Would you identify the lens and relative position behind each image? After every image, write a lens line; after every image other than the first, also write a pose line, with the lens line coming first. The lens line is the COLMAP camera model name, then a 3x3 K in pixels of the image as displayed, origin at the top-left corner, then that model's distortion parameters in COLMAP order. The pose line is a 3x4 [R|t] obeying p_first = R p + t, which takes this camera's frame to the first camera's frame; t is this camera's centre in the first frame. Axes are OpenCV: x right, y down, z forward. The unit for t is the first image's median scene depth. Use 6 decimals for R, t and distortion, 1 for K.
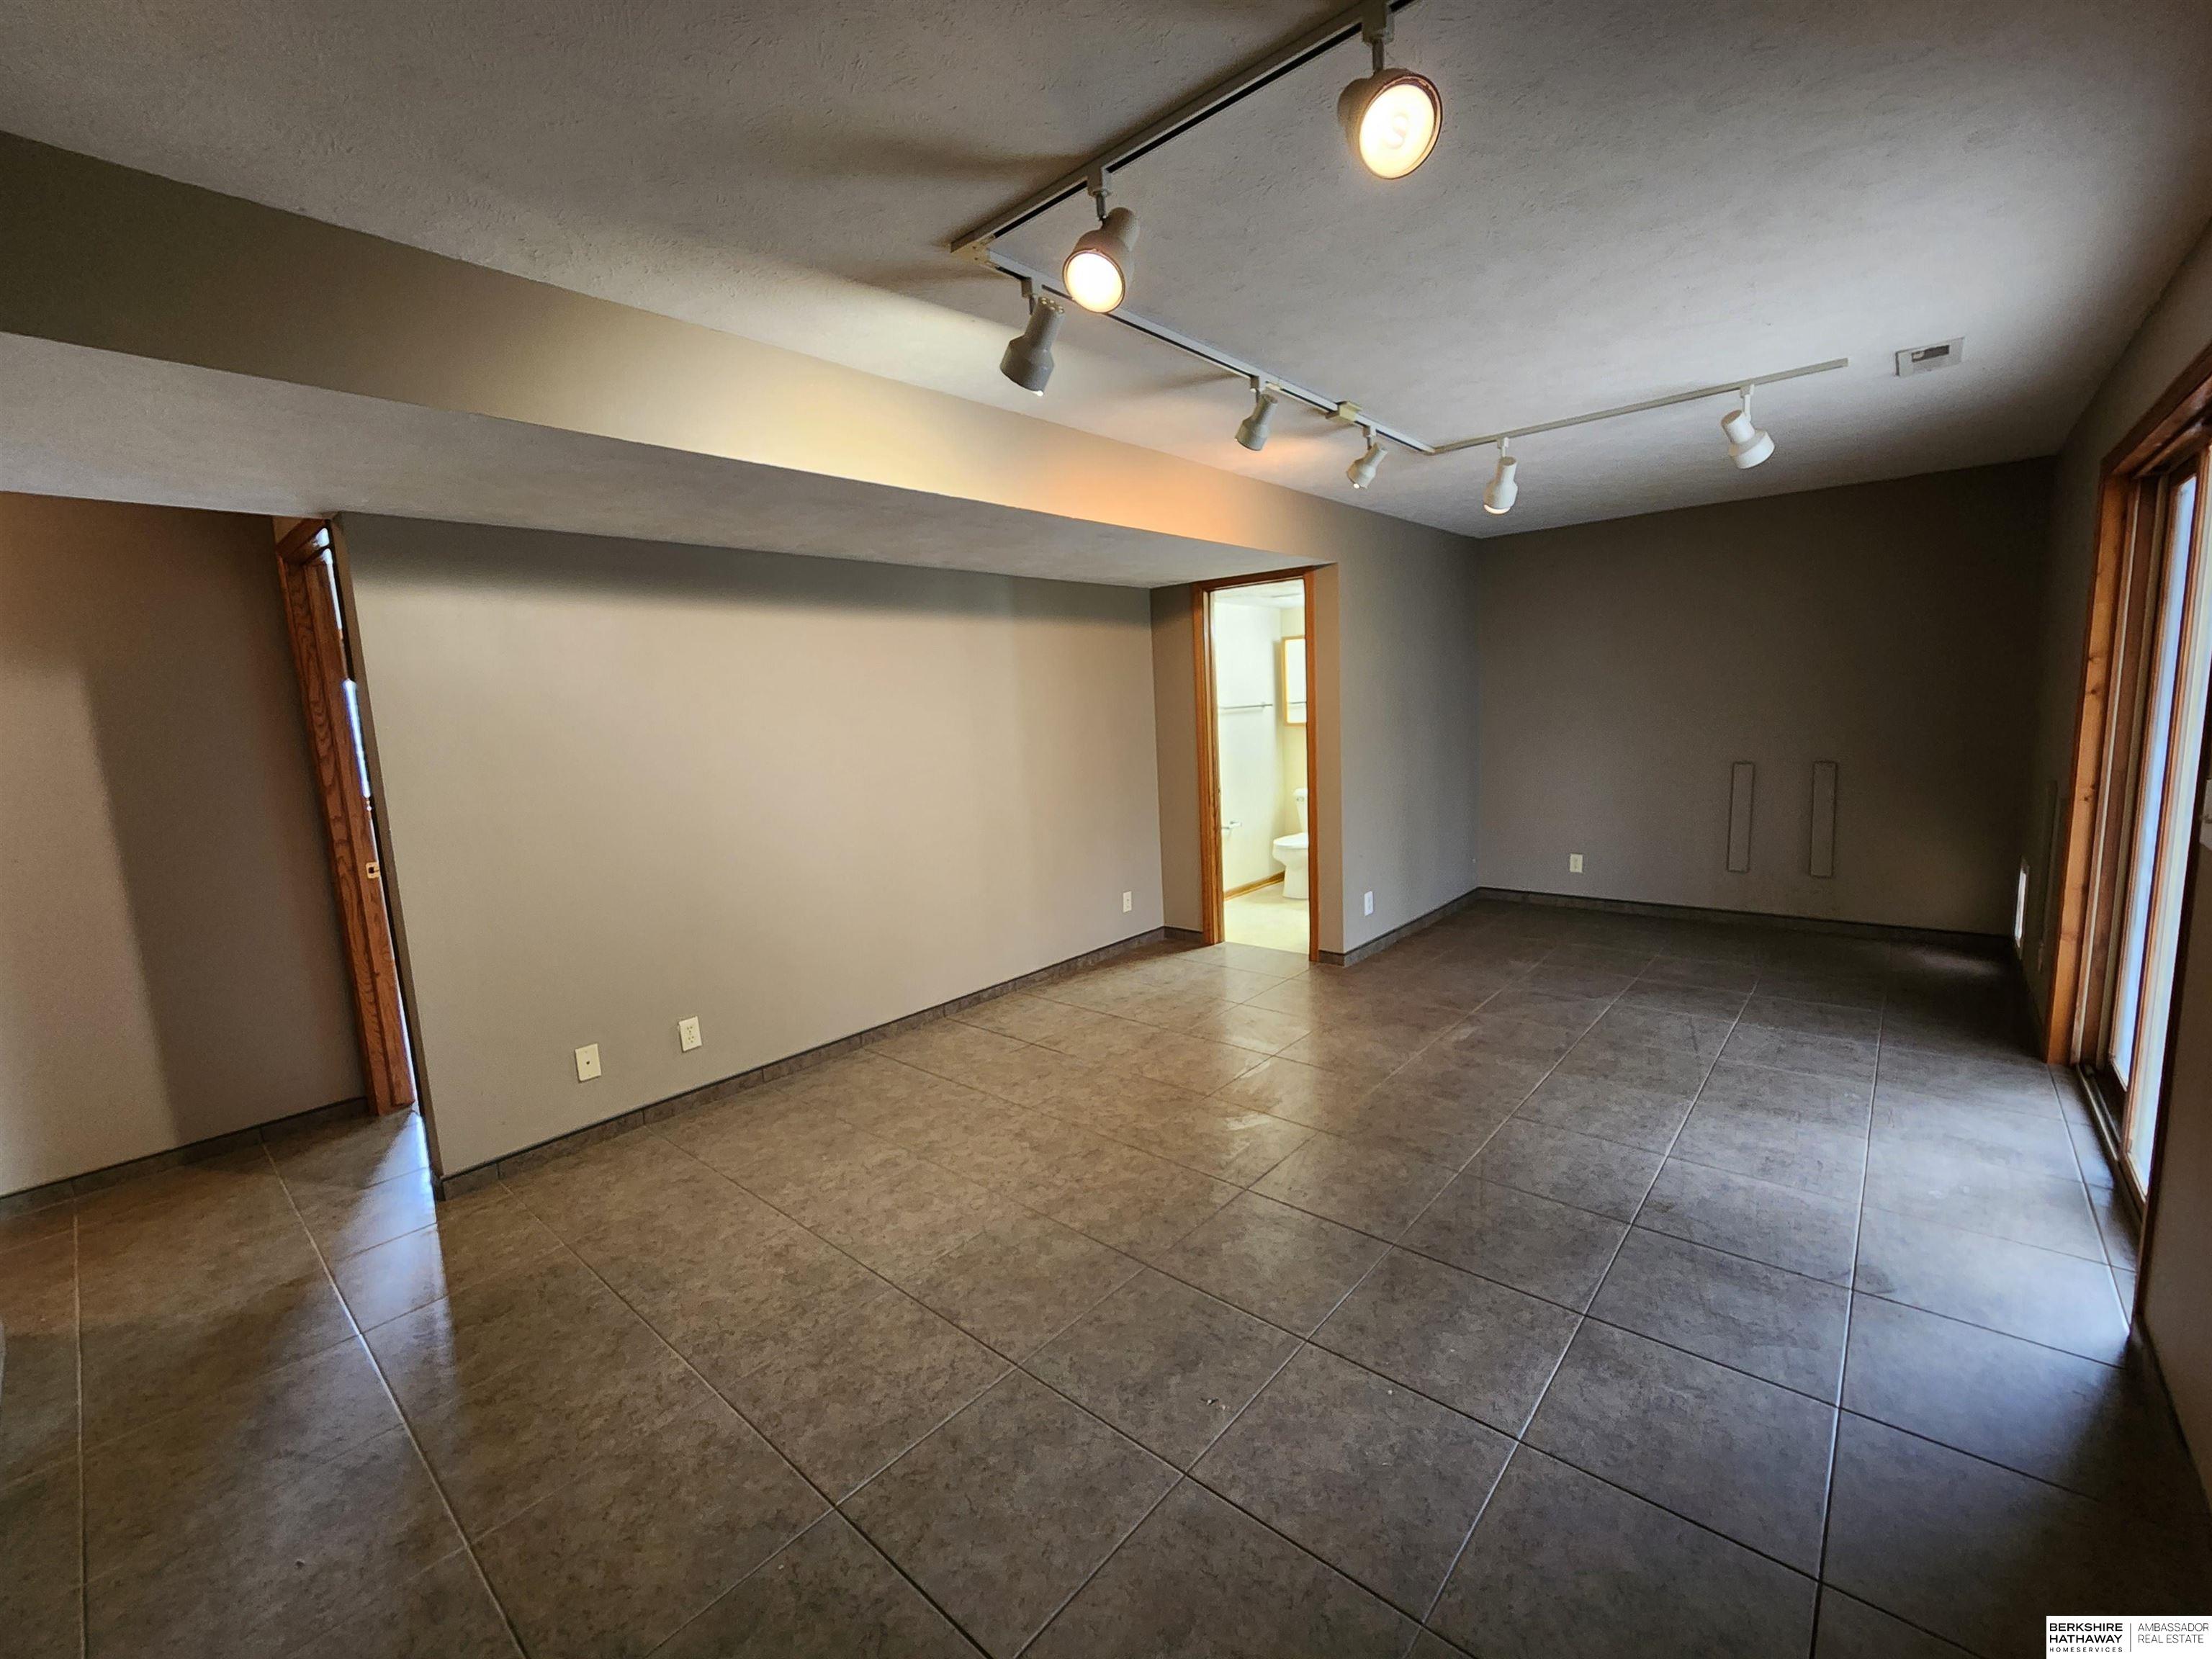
lens RADIAL K [[905.2, 0, 1104.8], [0, 905.2, 839.9], [0, 0, 1]] dist [-0.000834, 0.000164]
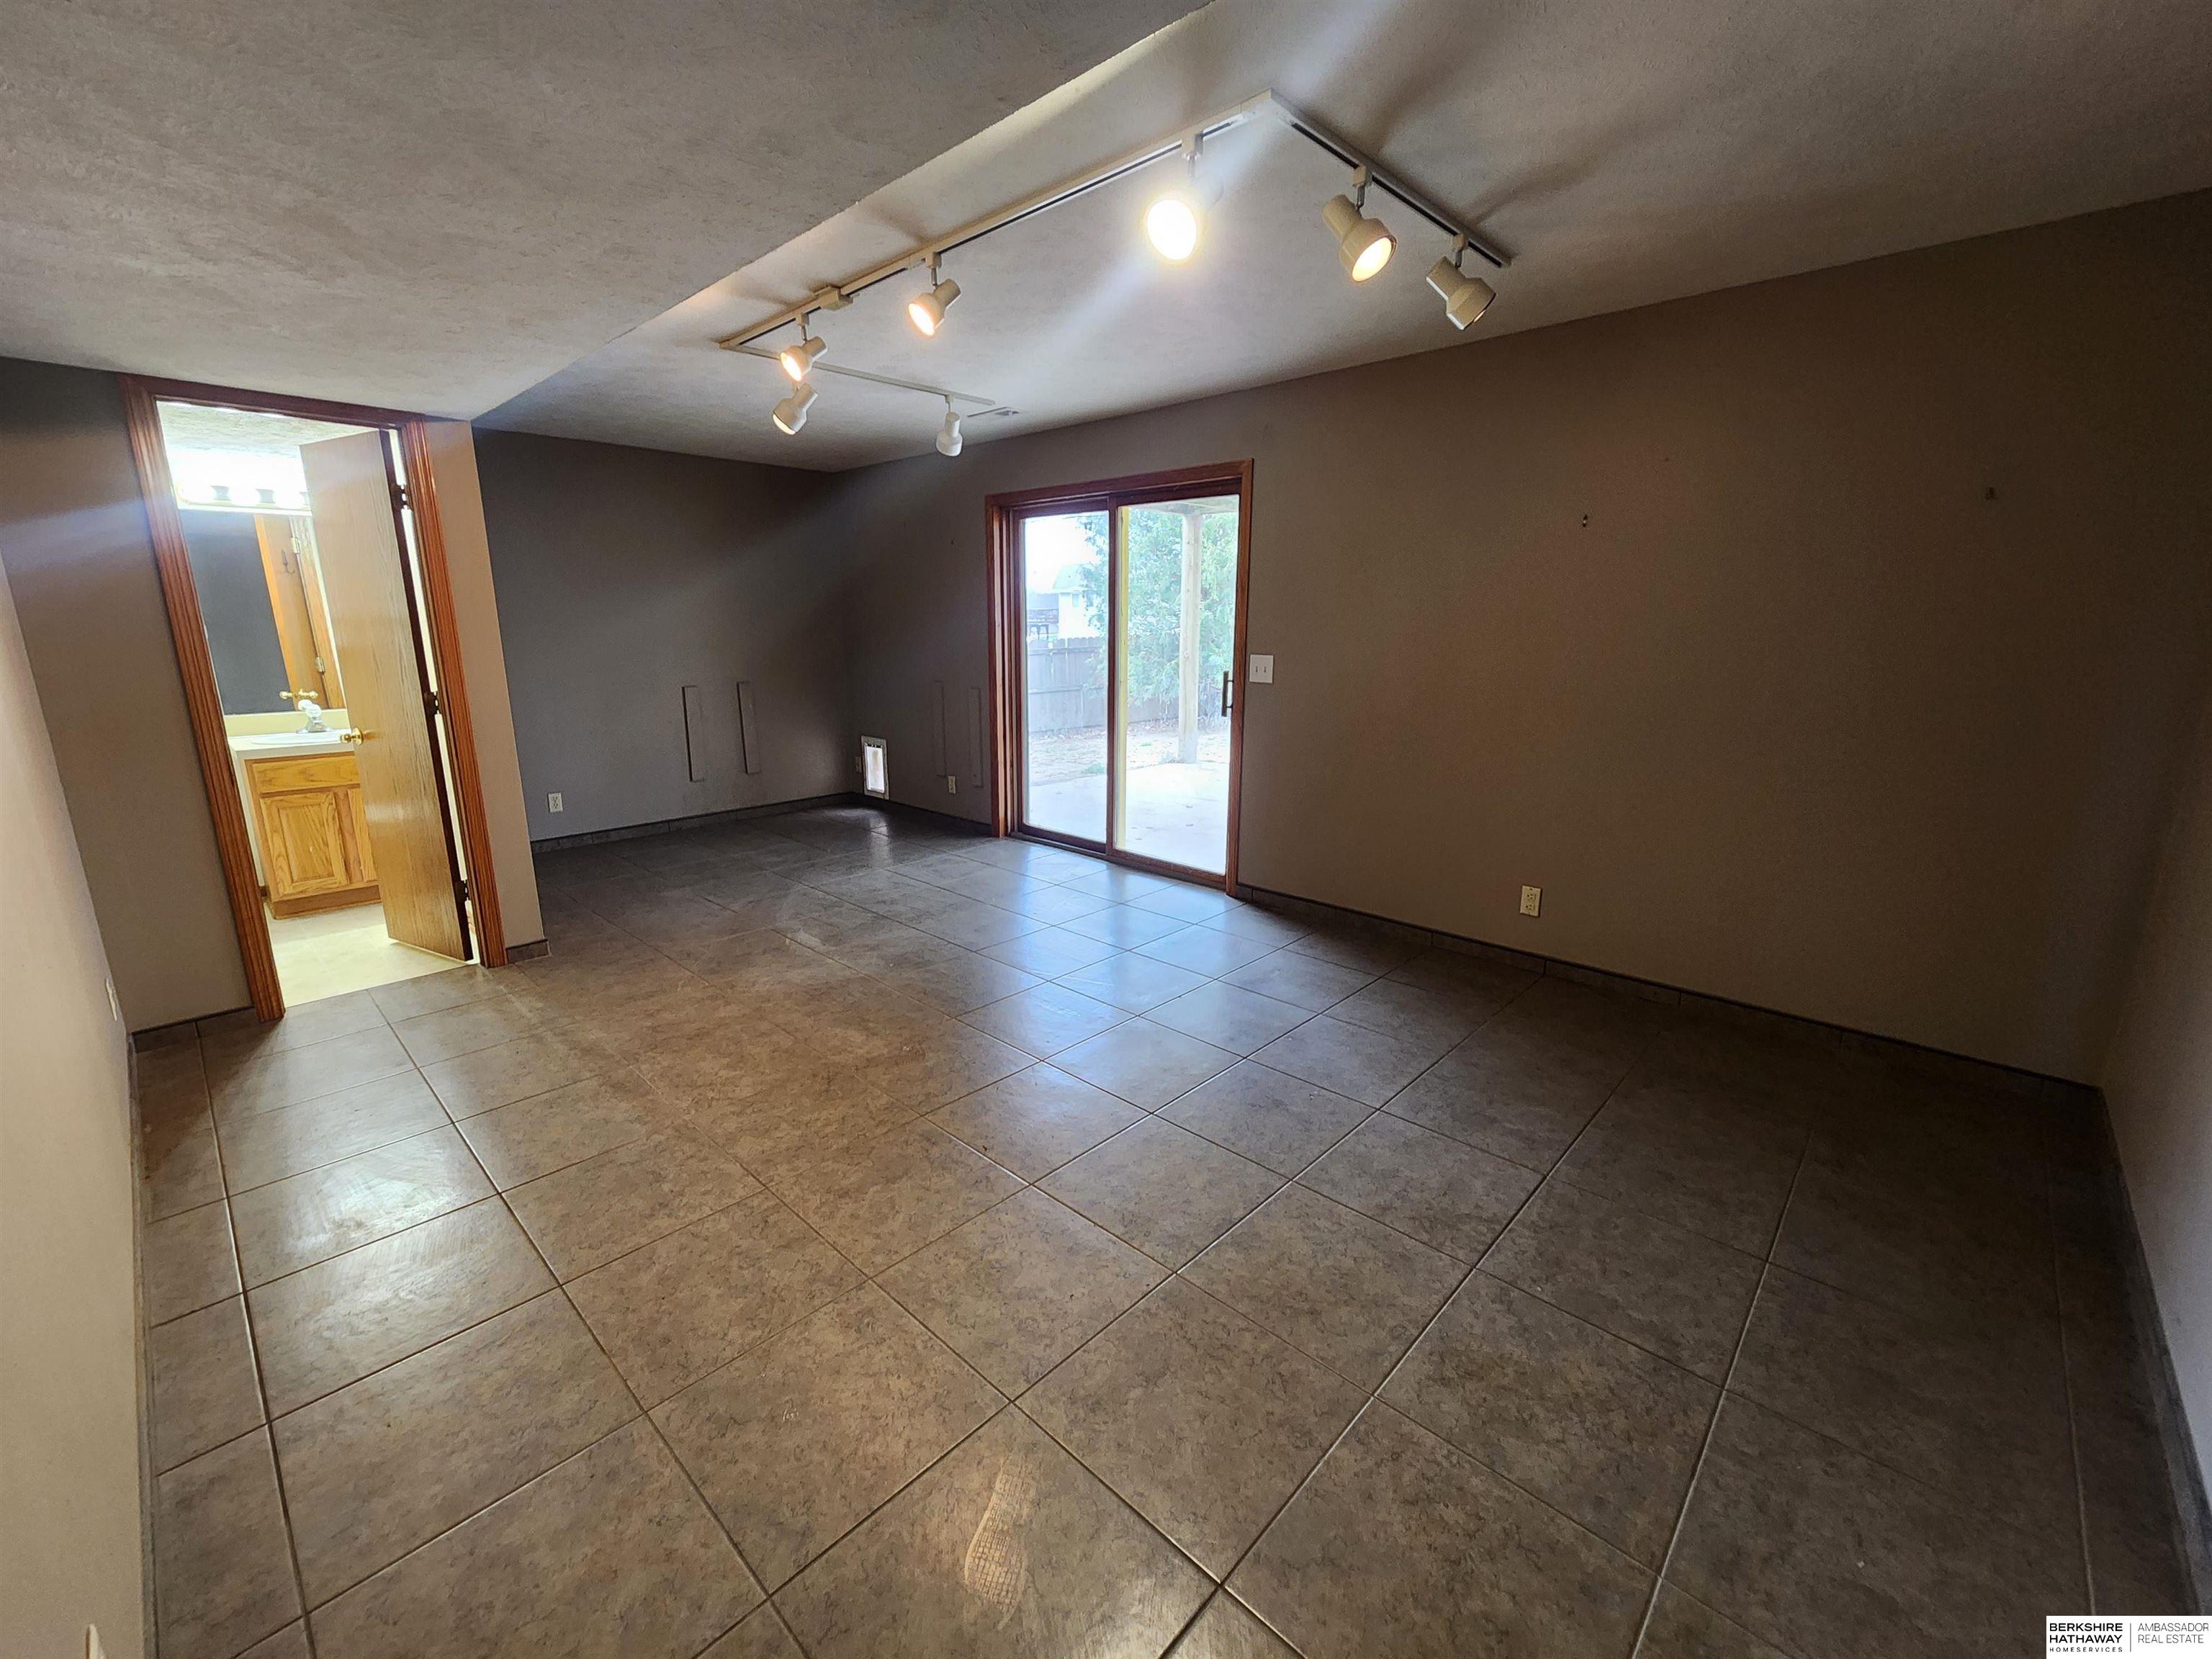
lens RADIAL K [[905.2, 0, 1108.1], [0, 905.2, 814.2], [0, 0, 1]] dist [-0.000834, 0.000164]
pose [[0.042715, -0.165542, 0.985277, -0.737957], [0.145517, 0.976692, 0.157791, -0.050997], [-0.988433, 0.136635, 0.065809, 0.700044]]
